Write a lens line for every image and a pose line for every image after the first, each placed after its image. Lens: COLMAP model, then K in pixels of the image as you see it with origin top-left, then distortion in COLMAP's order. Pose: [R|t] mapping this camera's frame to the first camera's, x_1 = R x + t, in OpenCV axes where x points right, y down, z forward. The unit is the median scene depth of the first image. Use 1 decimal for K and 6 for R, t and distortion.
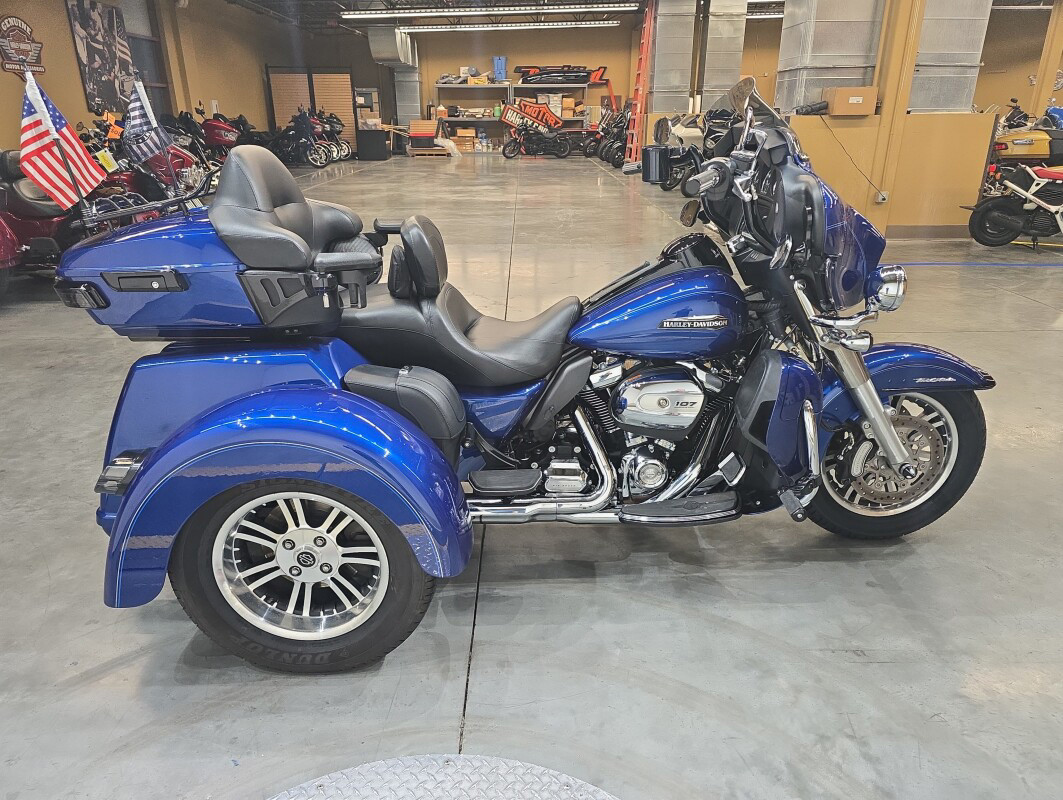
lens RADIAL K [[729.4, 0, 533.4], [0, 729.4, 397.0], [0, 0, 1]] dist [0.008401, -0.001938]
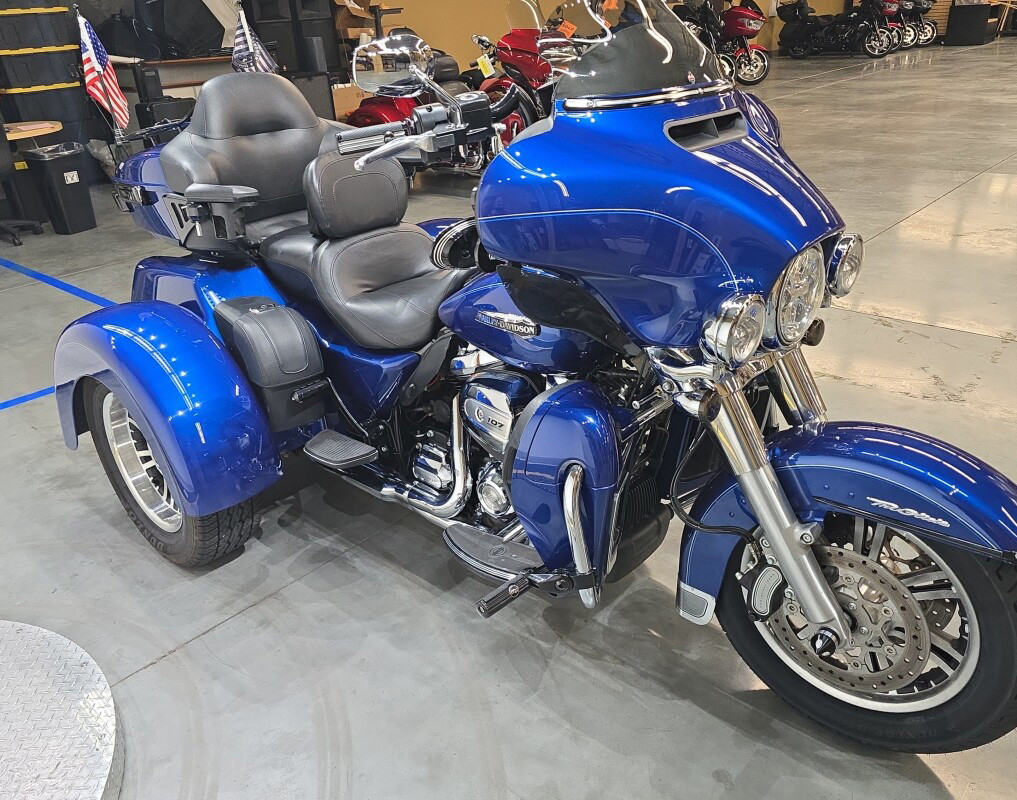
lens RADIAL K [[808.6, 0, 508.9], [0, 808.6, 402.4], [0, 0, 1]] dist [-0.007634, 0.000219]
pose [[0.719898, 0.258745, -0.644048, 0.351742], [-0.189969, 0.965937, 0.175722, -0.074865], [0.667576, -0.004153, 0.744530, 0.177012]]
